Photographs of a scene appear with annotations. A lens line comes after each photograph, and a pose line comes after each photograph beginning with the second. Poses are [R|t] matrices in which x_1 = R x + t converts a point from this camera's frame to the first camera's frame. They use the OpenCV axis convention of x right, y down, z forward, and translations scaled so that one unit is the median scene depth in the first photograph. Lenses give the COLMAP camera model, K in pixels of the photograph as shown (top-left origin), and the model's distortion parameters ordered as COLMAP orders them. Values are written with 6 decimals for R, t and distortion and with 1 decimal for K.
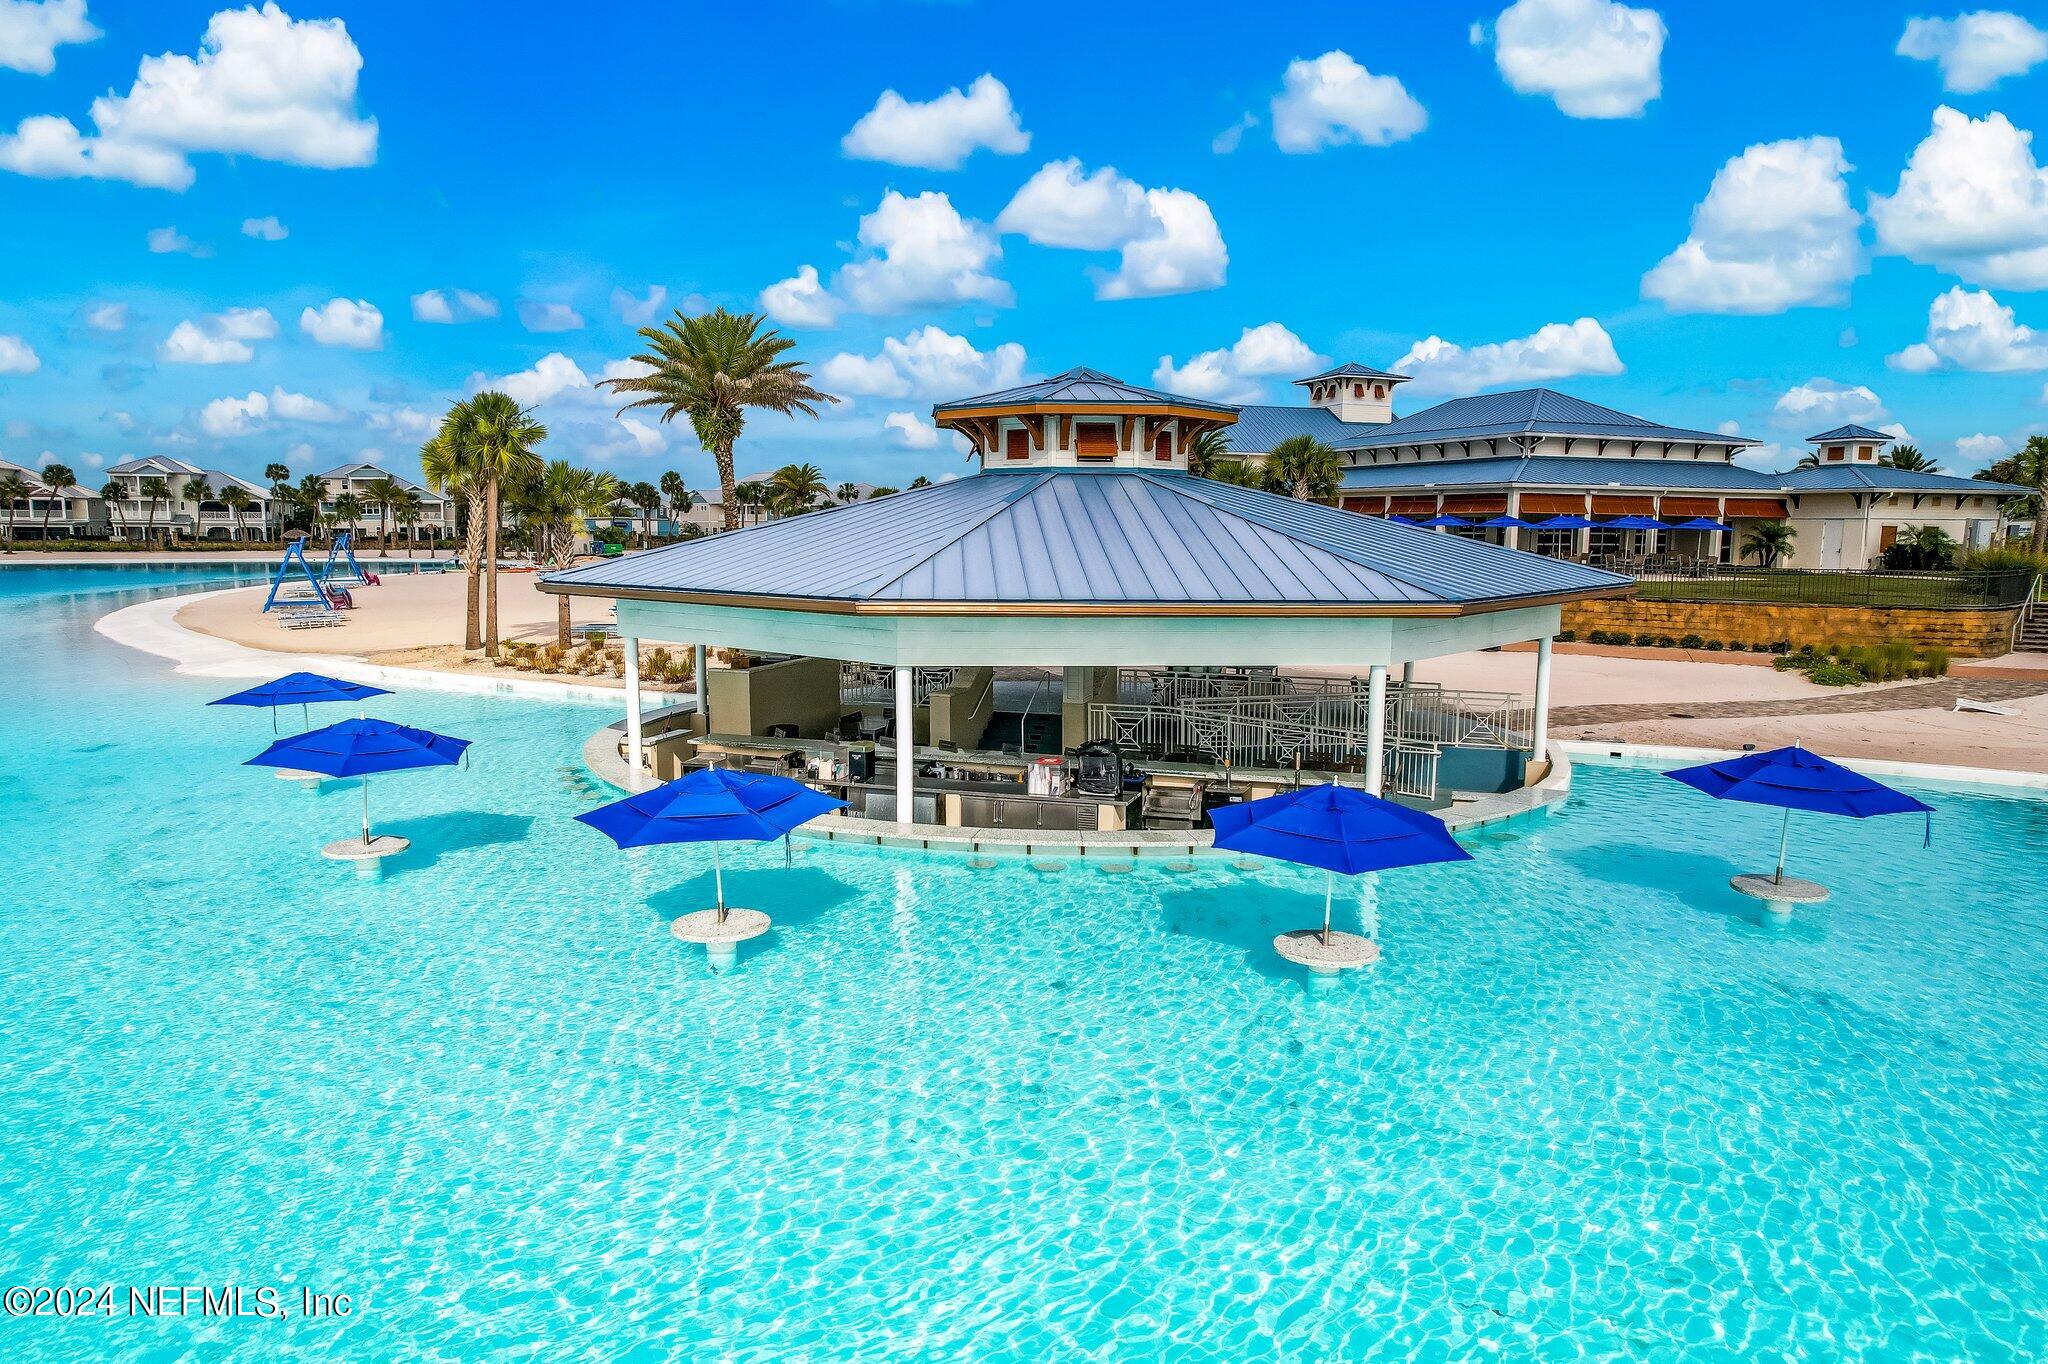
lens RADIAL K [[1321.0, 0, 1021.0], [0, 1321.0, 682.7], [0, 0, 1]] dist [0.000954, 0.001993]
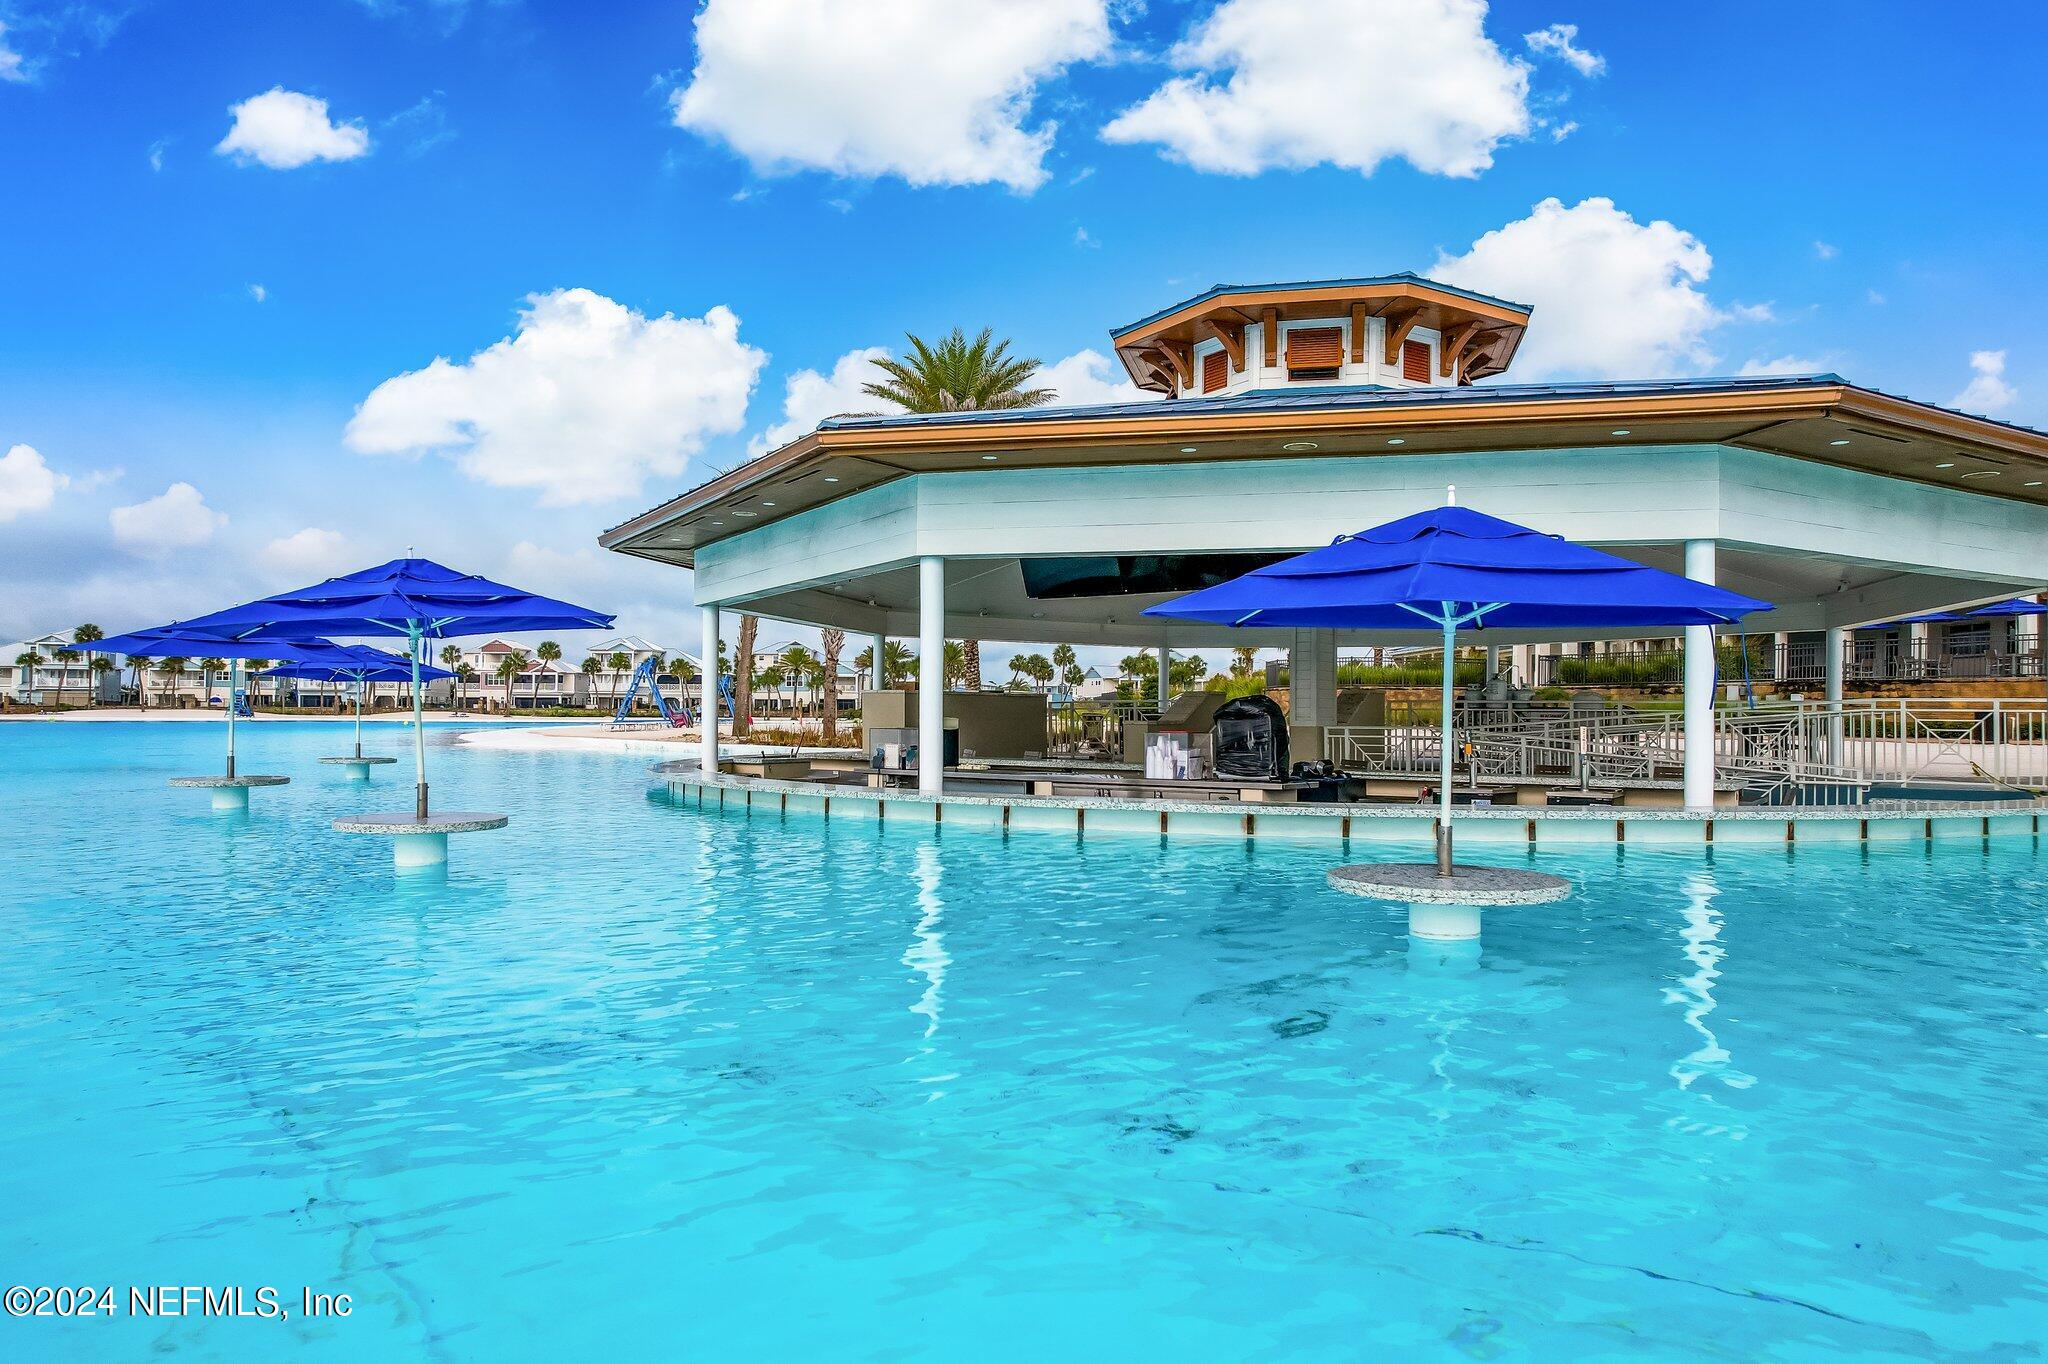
lens RADIAL K [[1321.0, 0, 1024.1], [0, 1321.0, 689.6], [0, 0, 1]] dist [0.000954, 0.001993]
pose [[0.952186, -0.002390, -0.305509, 0.073479], [-0.041256, 0.989805, -0.136327, 0.064195], [0.302720, 0.142412, 0.942380, 0.163505]]
